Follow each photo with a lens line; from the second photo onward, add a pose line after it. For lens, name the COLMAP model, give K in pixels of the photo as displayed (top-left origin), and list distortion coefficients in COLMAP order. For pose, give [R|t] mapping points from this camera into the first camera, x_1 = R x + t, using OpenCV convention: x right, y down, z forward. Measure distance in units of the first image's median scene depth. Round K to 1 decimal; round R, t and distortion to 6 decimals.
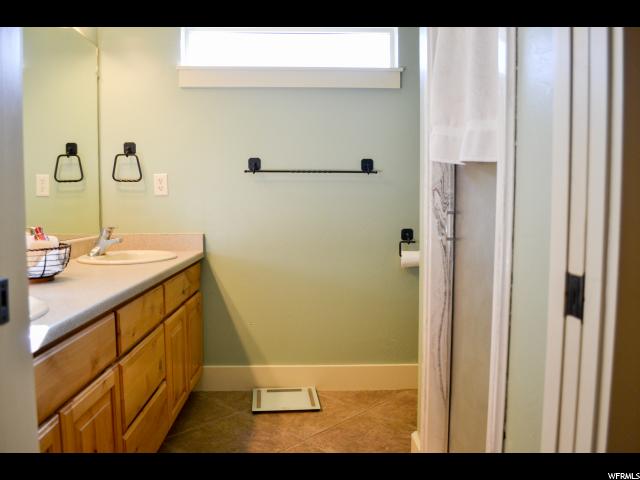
lens RADIAL K [[532.3, 0, 320.0], [0, 532.3, 240.0], [0, 0, 1]] dist [-0.083156, 0.002339]
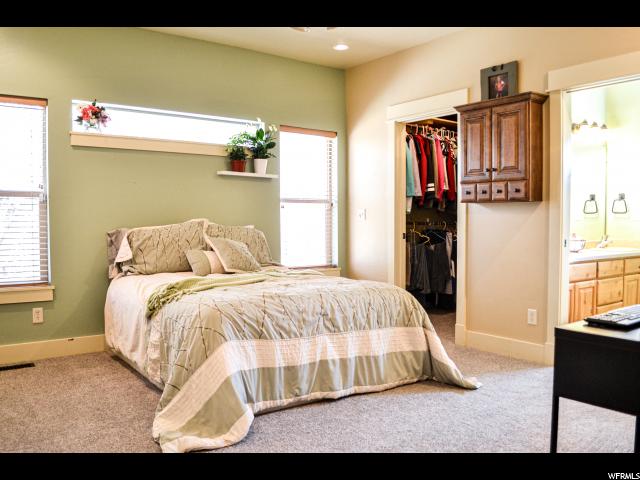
lens RADIAL K [[532.3, 0, 320.0], [0, 532.3, 240.0], [0, 0, 1]] dist [-0.083156, 0.002339]
pose [[0.572555, 0.038132, -0.818979, 1.040393], [-0.055623, 0.998423, 0.007600, 0.069703], [0.817977, 0.041203, 0.573773, -1.842150]]
